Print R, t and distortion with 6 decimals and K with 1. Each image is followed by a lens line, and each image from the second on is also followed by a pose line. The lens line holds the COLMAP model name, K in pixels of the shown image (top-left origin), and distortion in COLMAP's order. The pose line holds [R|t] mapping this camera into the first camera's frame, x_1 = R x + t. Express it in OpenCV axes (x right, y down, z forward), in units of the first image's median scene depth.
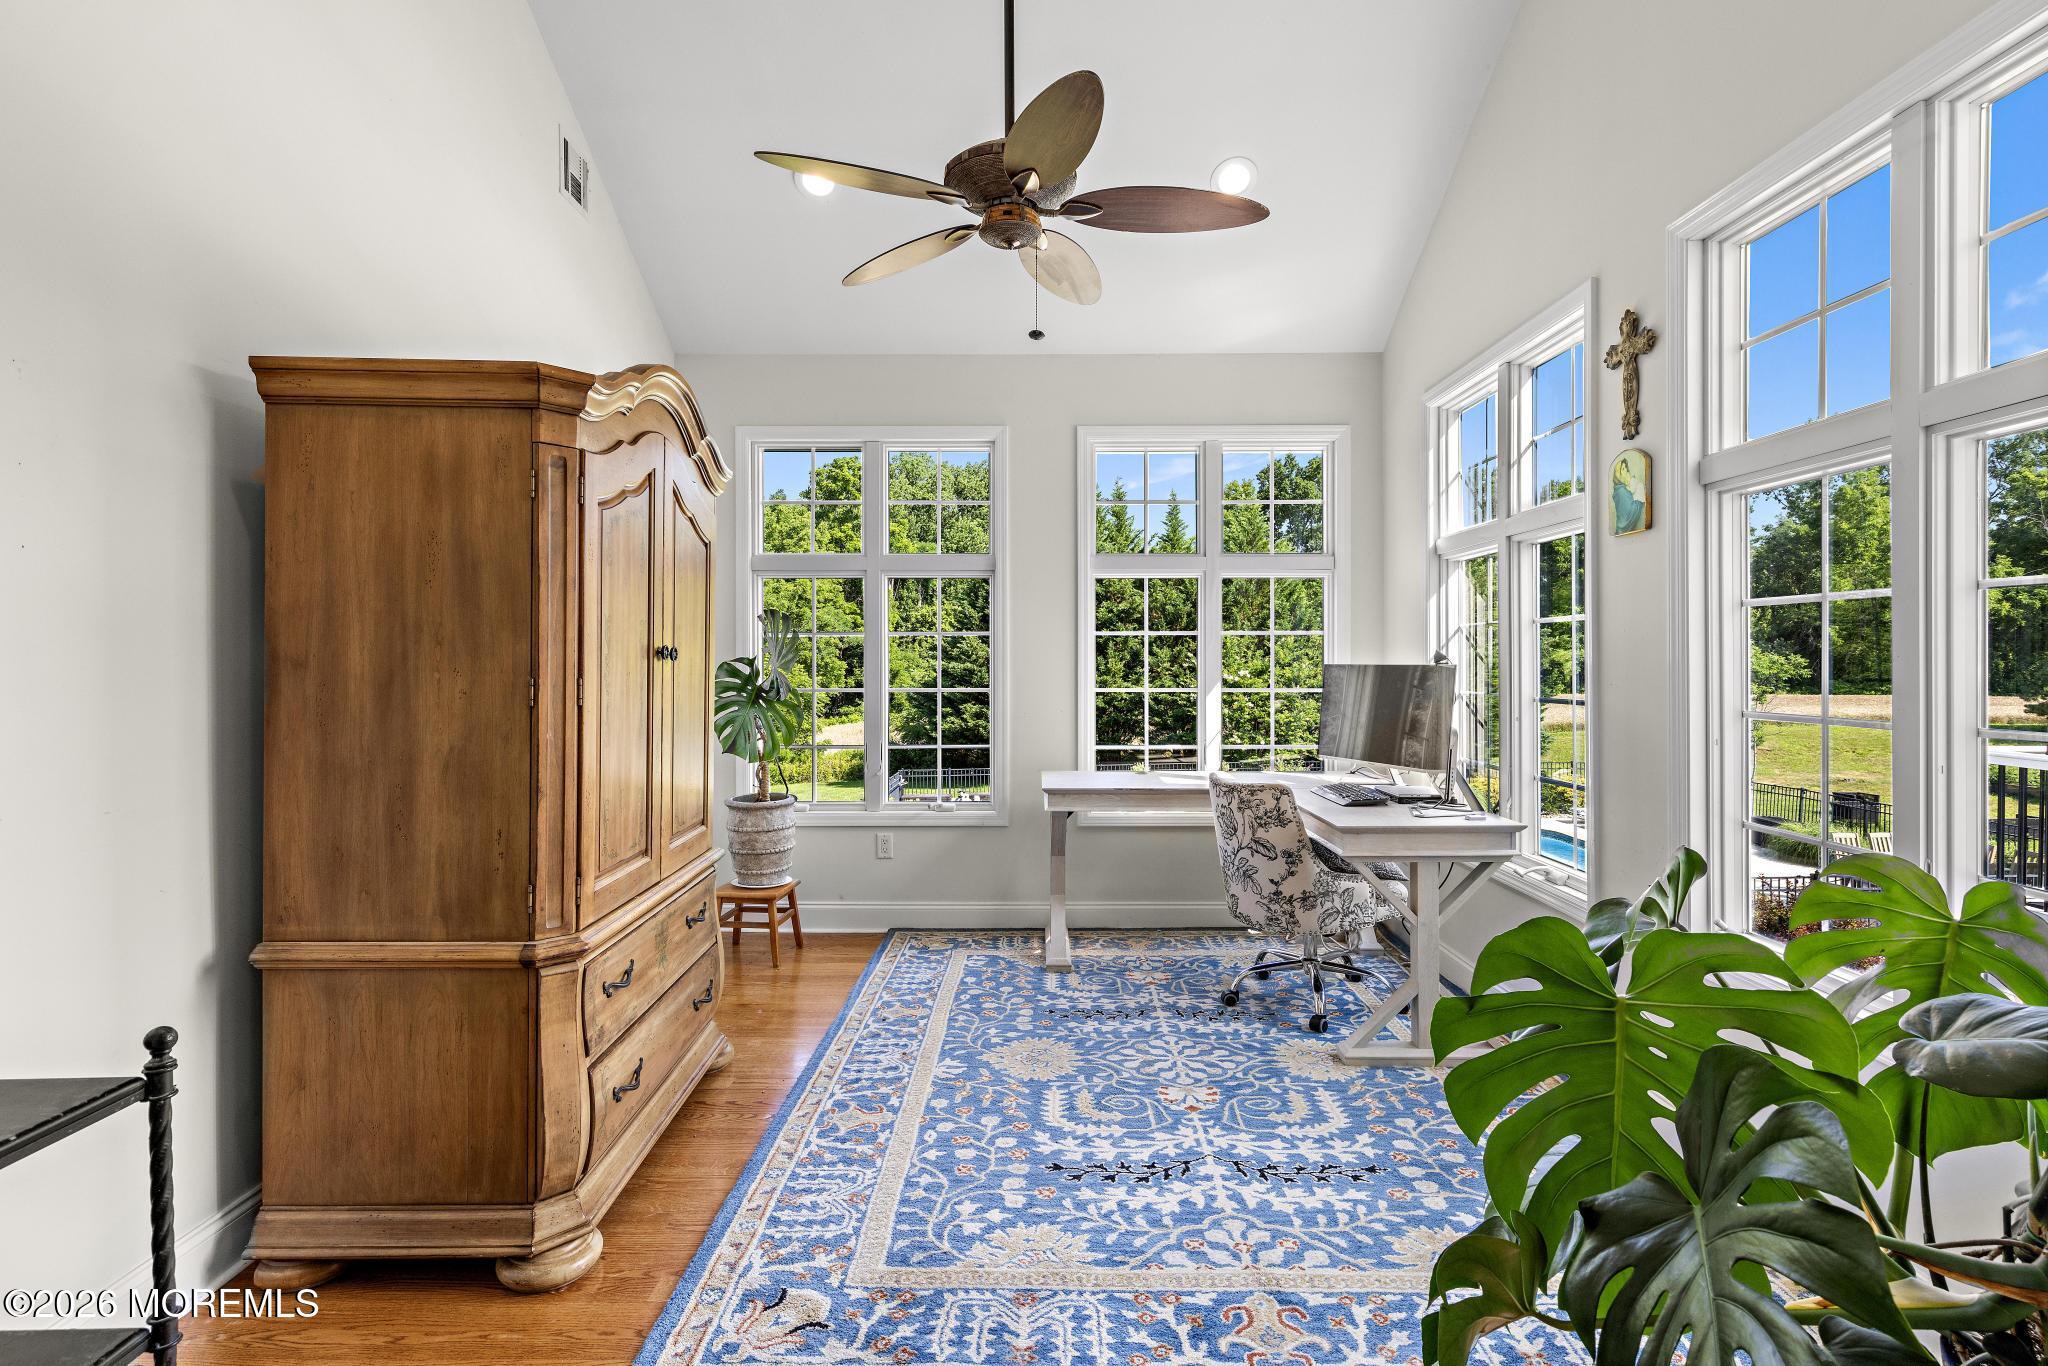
lens RADIAL K [[1015.0, 0, 999.7], [0, 1015.0, 651.6], [0, 0, 1]] dist [0.017948, 0.000445]
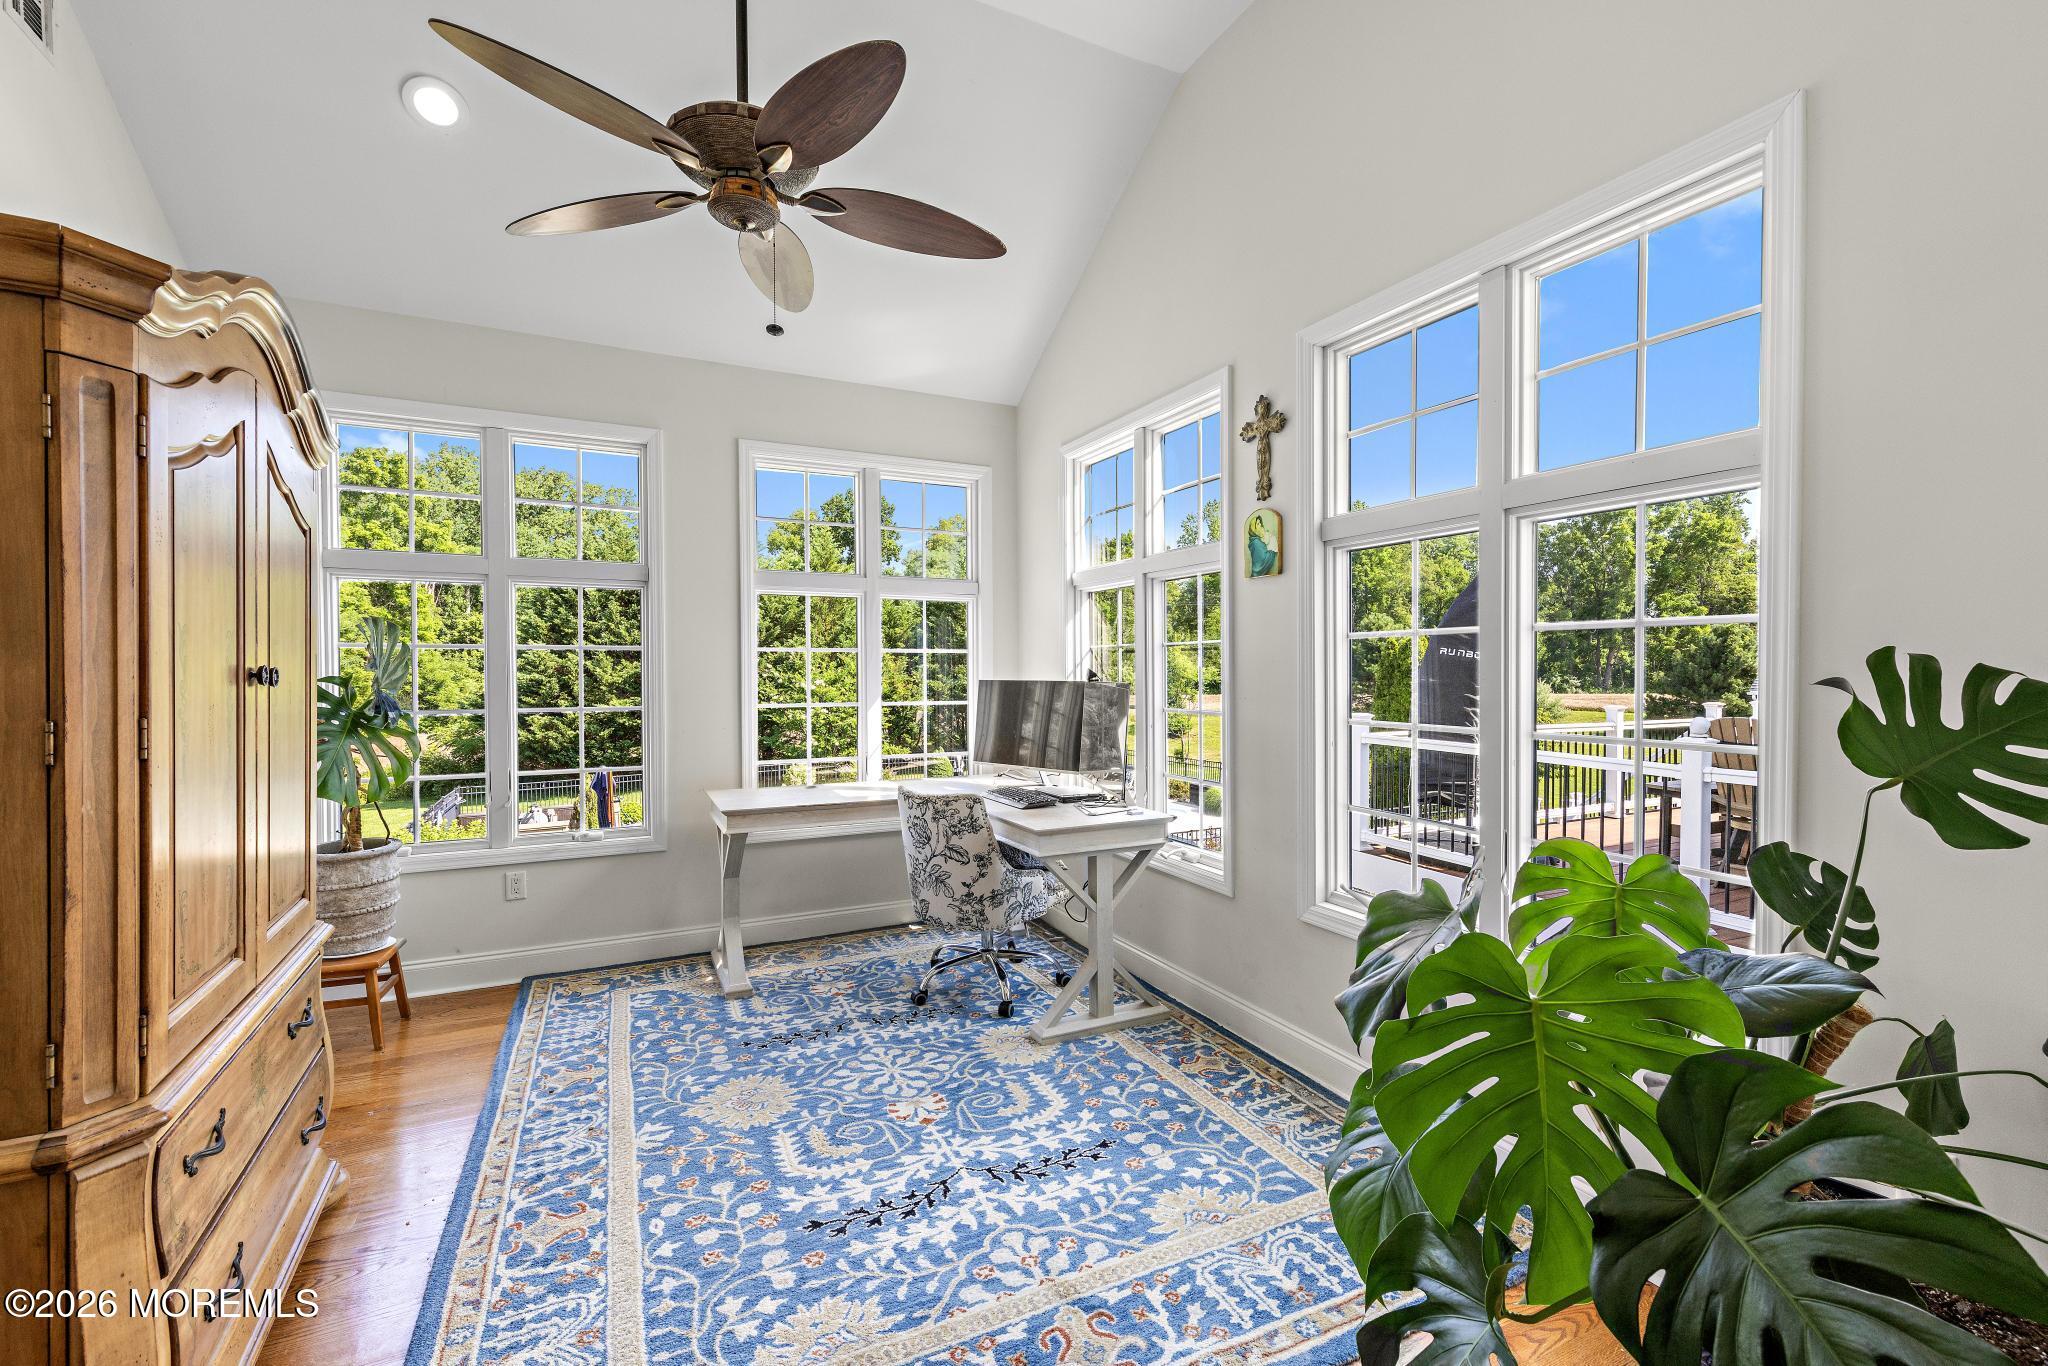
lens RADIAL K [[896.5, 0, 1022.2], [0, 896.5, 674.7], [0, 0, 1]] dist [0.015216, -0.002507]
pose [[0.887562, -0.002646, 0.460681, -0.144496], [-0.003913, 0.999904, 0.013283, -0.010392], [-0.460672, -0.013592, 0.887467, 0.170734]]
